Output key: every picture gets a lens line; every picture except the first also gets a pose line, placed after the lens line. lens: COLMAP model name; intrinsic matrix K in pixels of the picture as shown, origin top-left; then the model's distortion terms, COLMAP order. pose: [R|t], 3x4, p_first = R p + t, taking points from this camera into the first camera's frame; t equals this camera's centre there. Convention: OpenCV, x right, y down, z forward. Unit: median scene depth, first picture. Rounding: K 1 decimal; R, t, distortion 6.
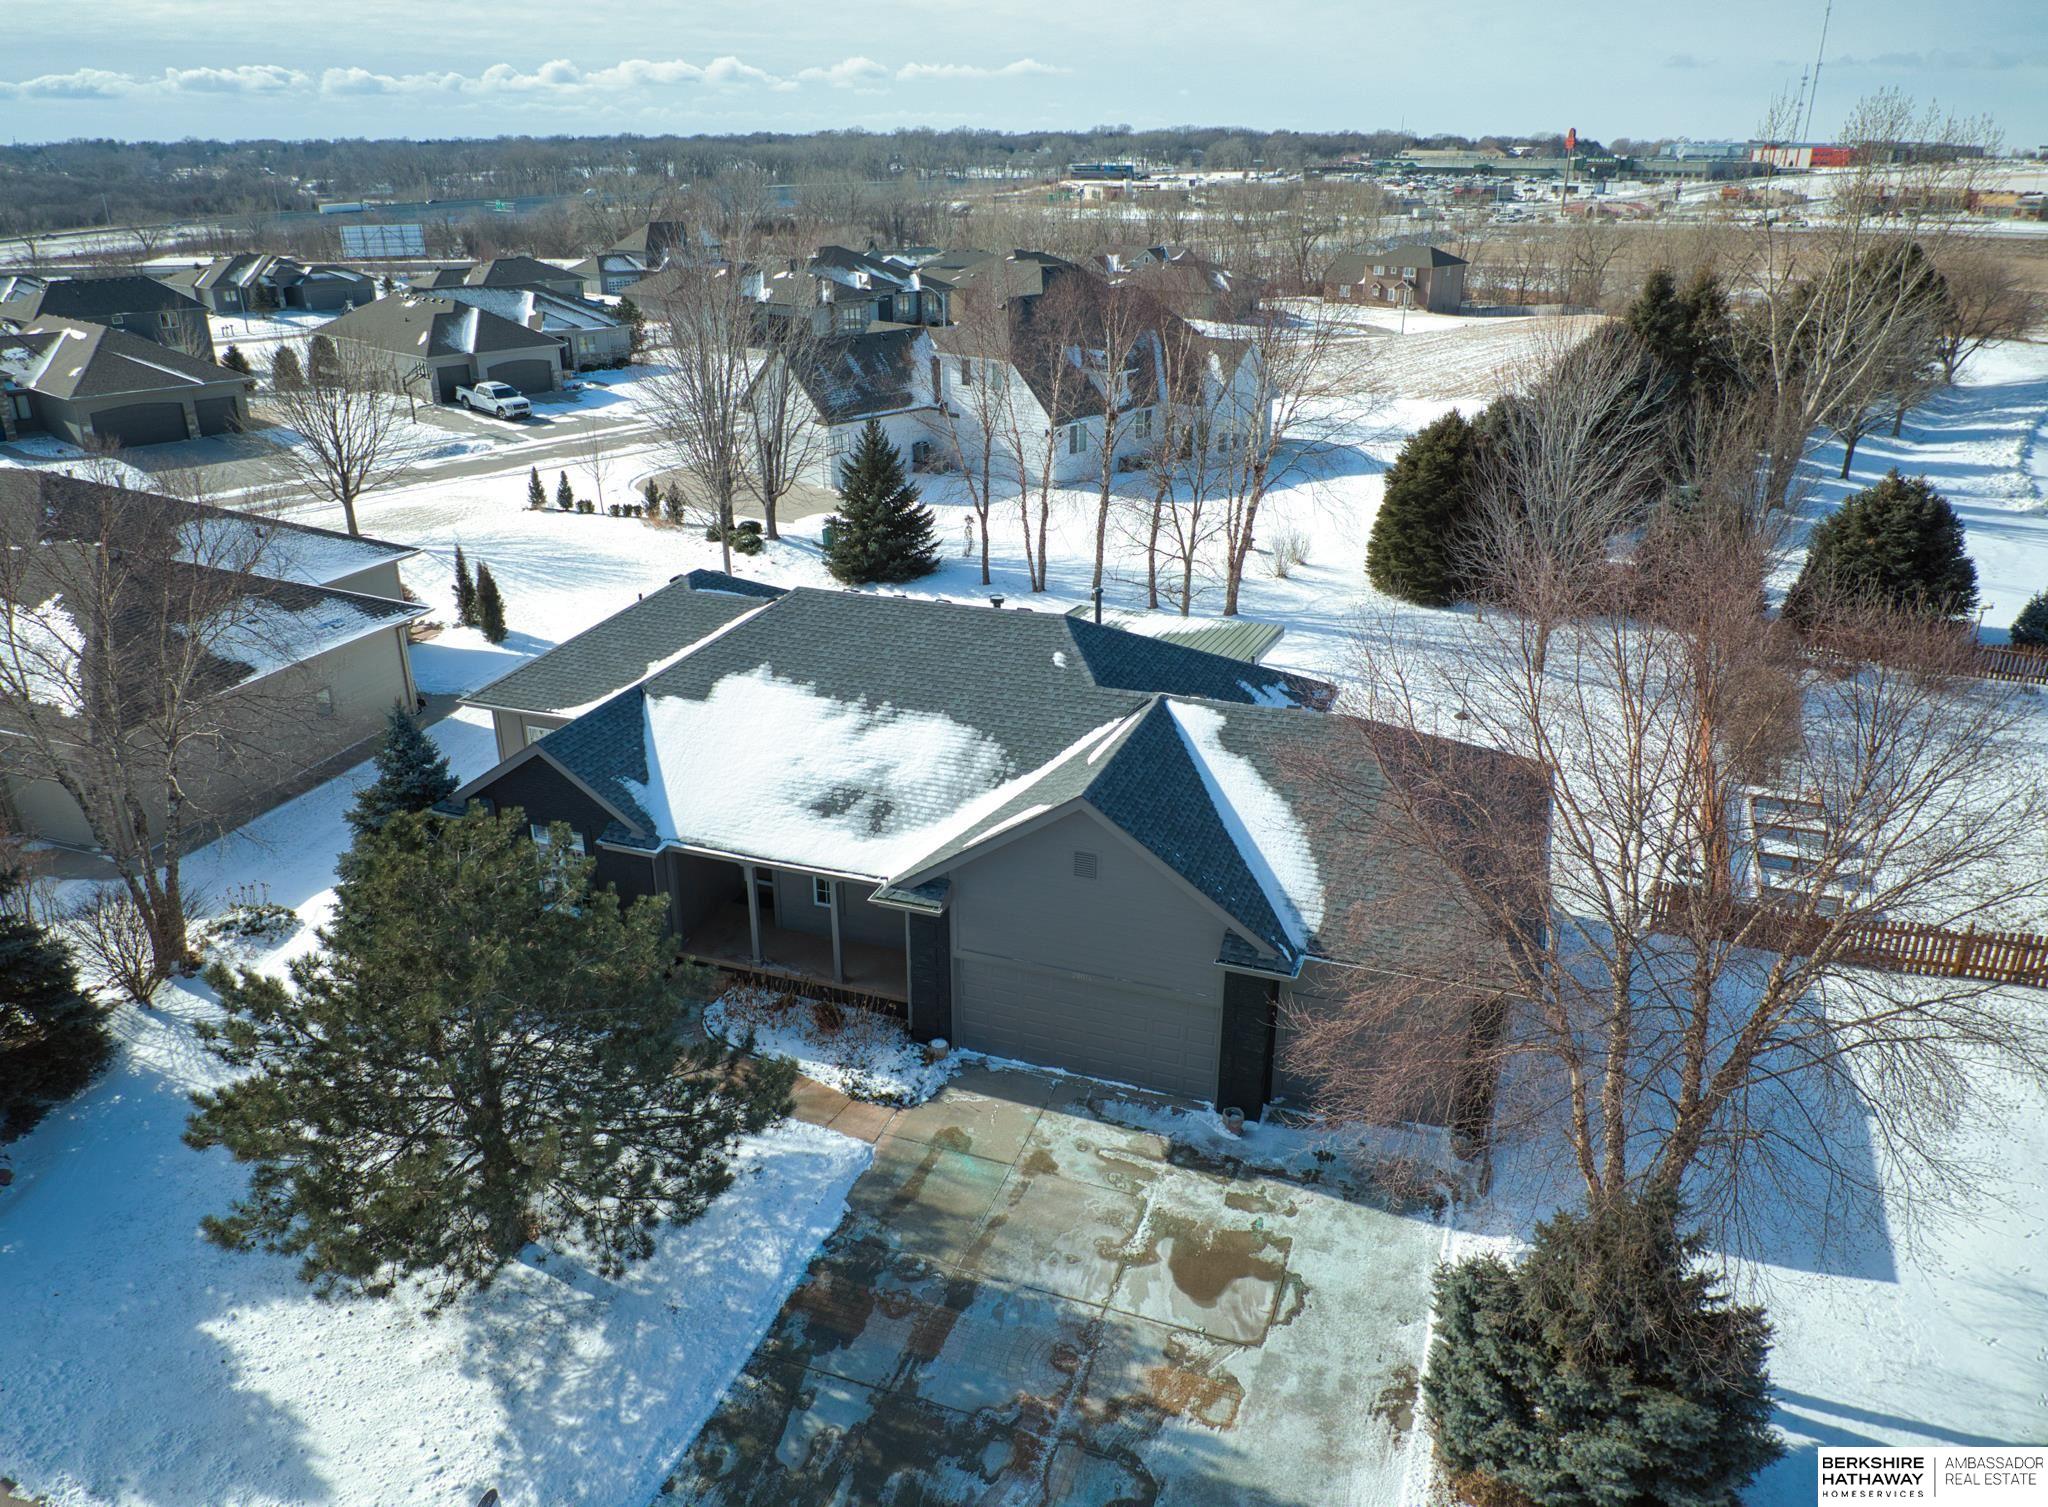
lens RADIAL K [[1469.4, 0, 1024.0], [0, 1469.4, 753.5], [0, 0, 1]] dist [0.010651, -0.039322]
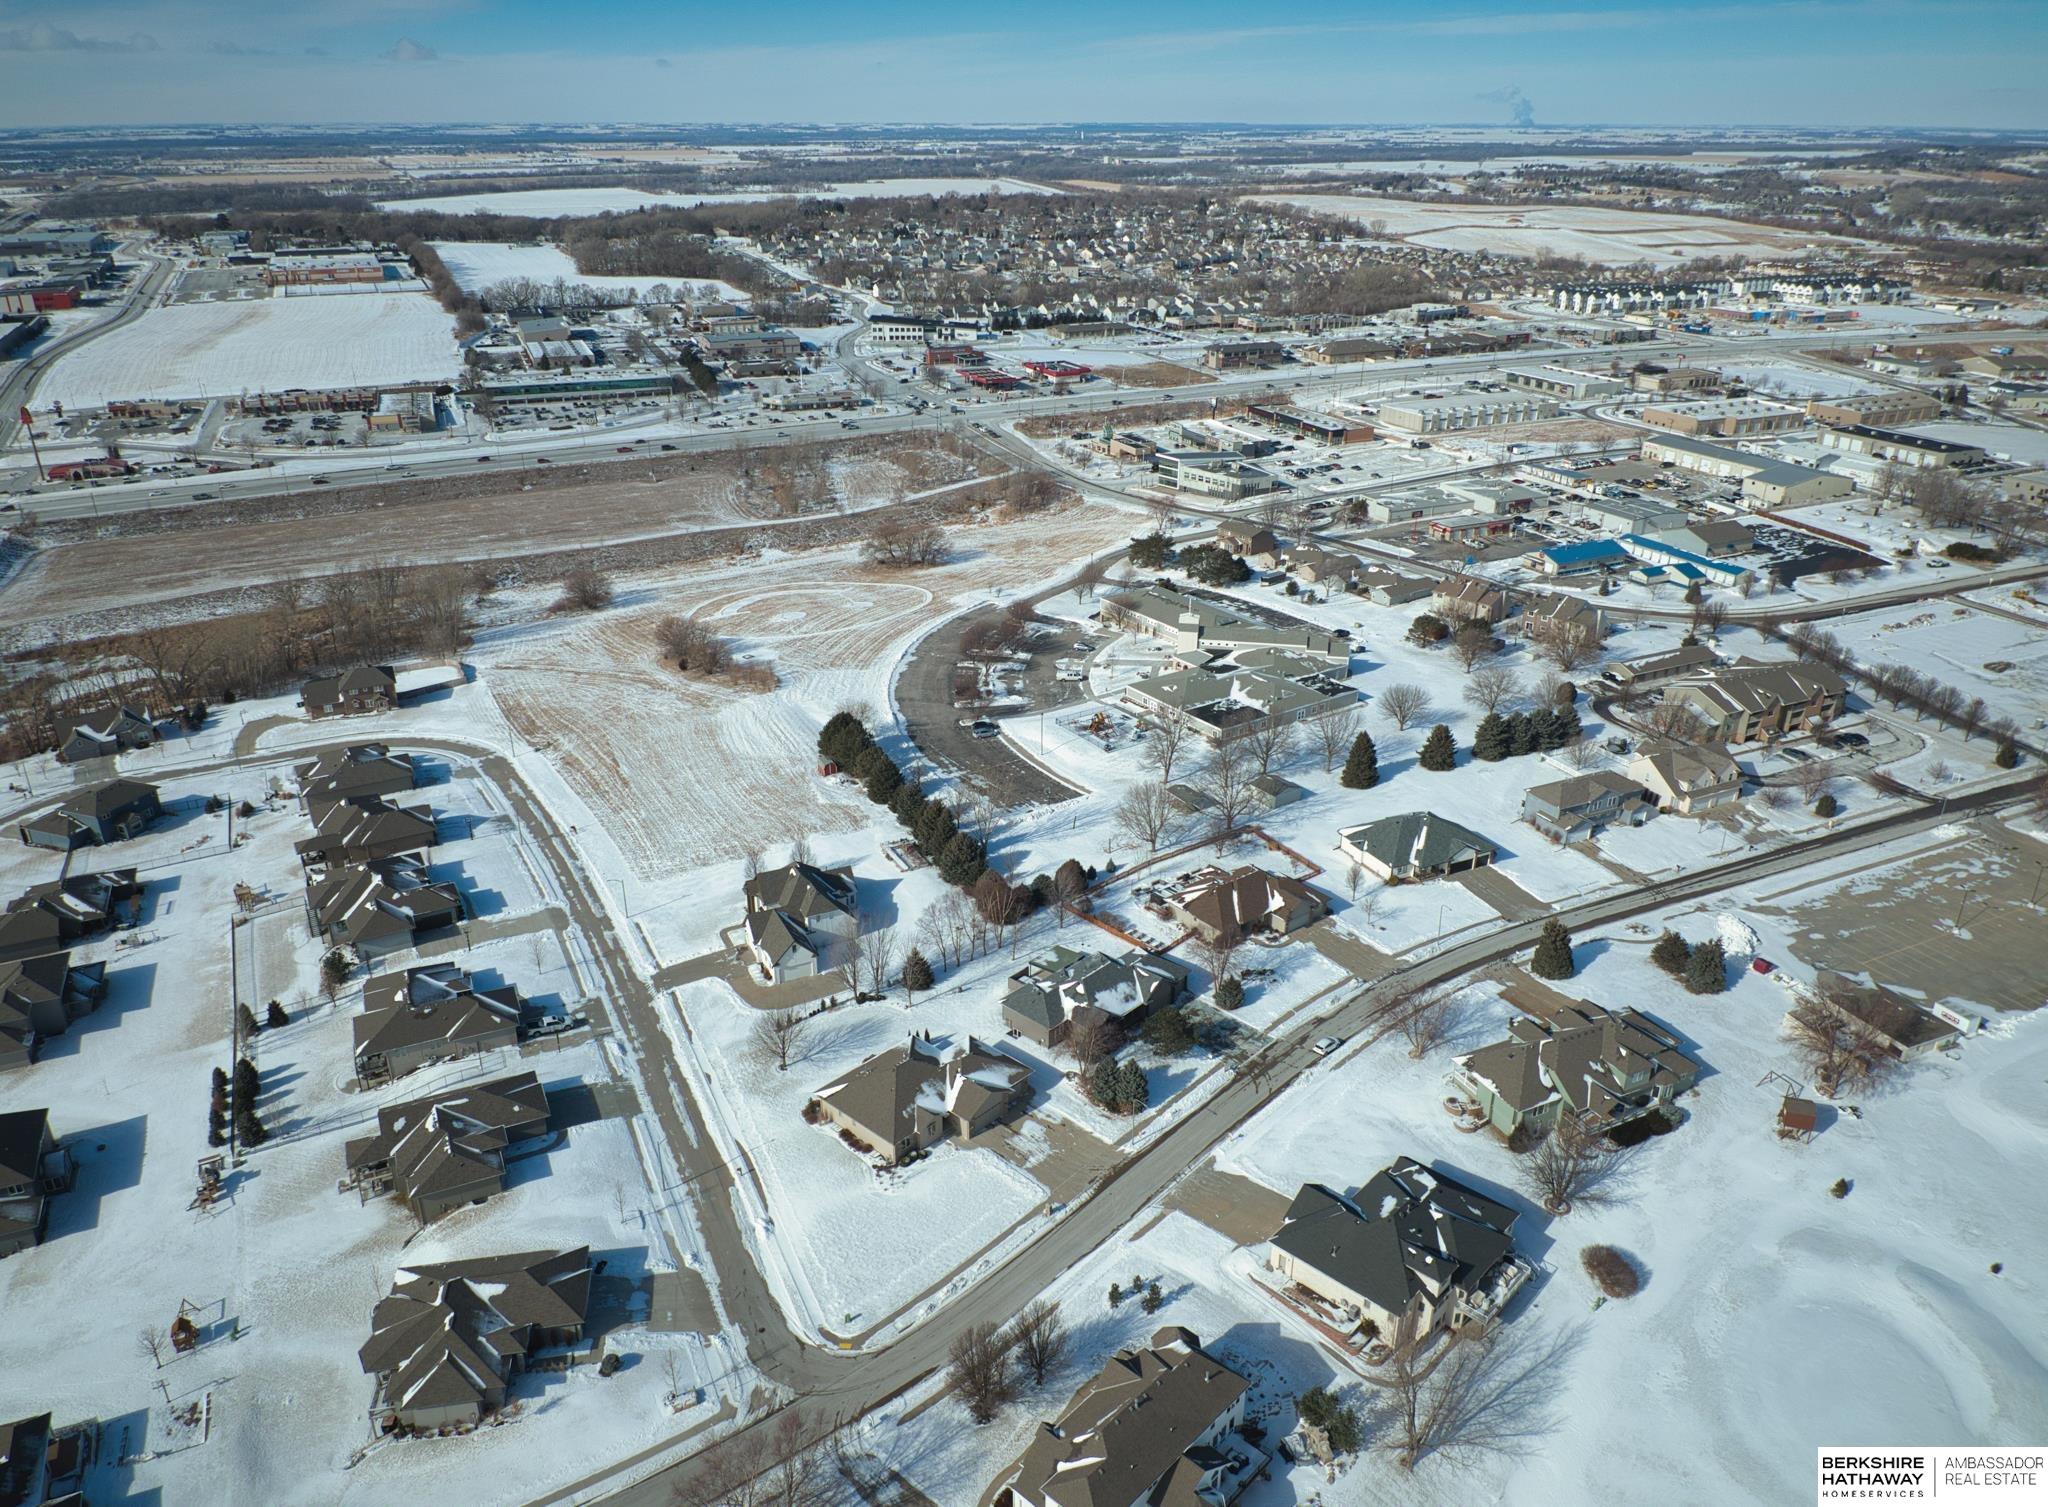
lens RADIAL K [[1452.6, 0, 1024.0], [0, 1452.6, 753.5], [0, 0, 1]] dist [0.026641, -0.047440]
pose [[0.394494, -0.372180, 0.840153, -2.767450], [0.352471, 0.905656, 0.235694, -1.376530], [-0.848610, 0.203150, 0.488458, -1.083090]]
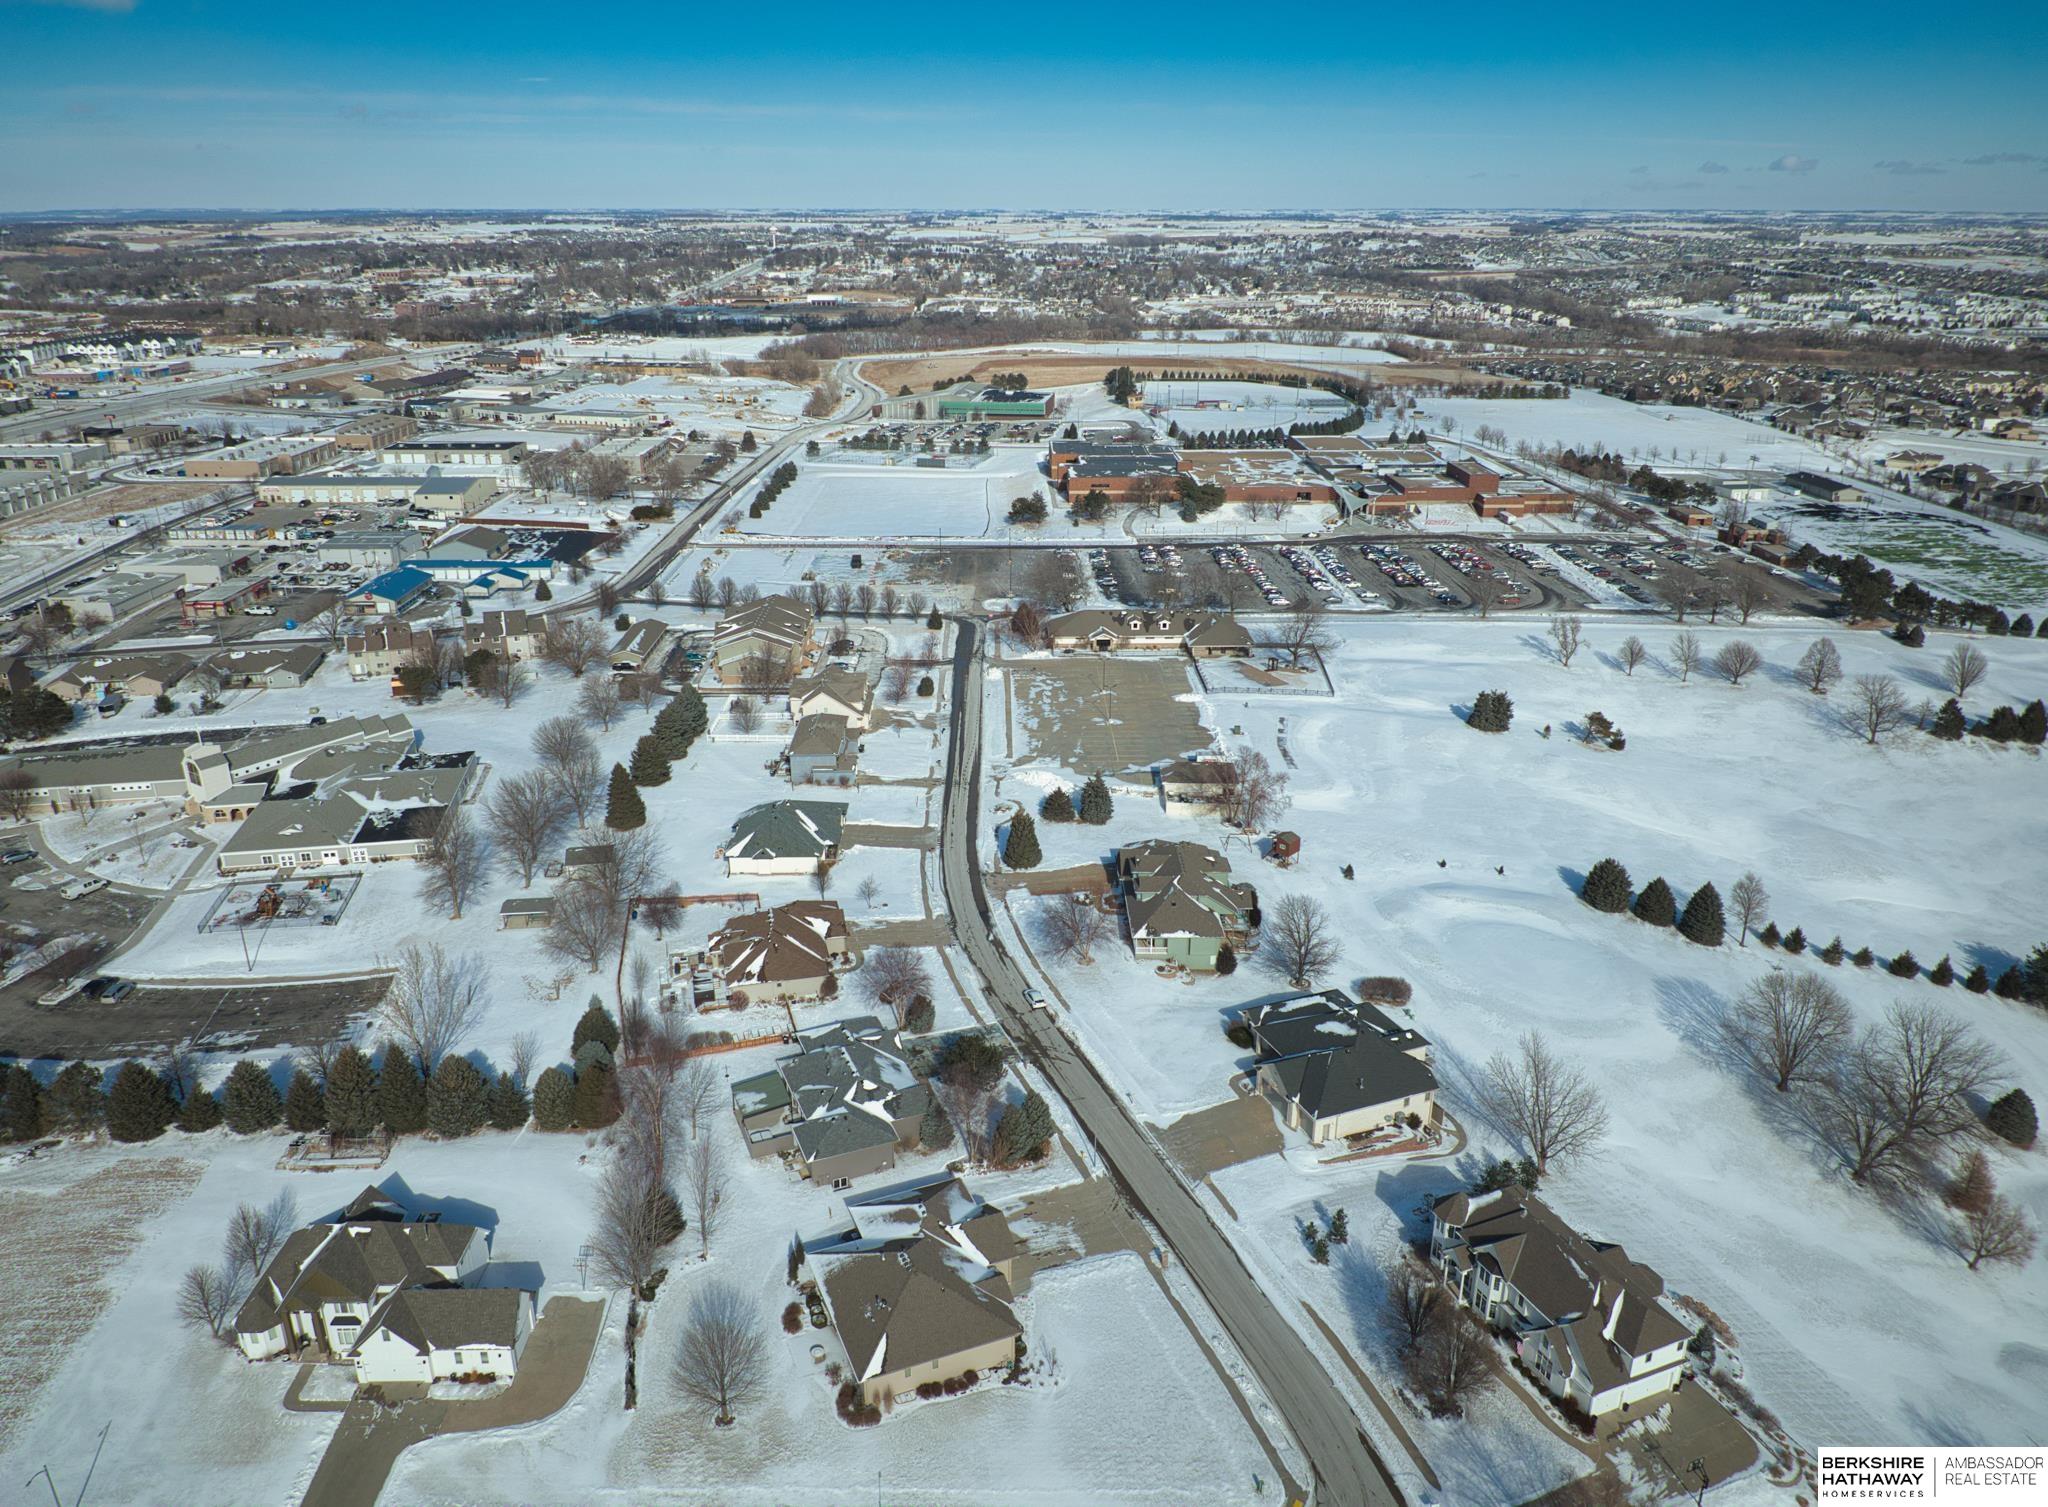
lens RADIAL K [[1452.6, 0, 1024.0], [0, 1452.6, 753.5], [0, 0, 1]] dist [0.026641, -0.047440]
pose [[-0.675239, -0.265267, 0.688248, -1.958018], [0.276783, 0.773781, 0.569784, -1.948145], [-0.683699, 0.575236, -0.449066, 1.200714]]
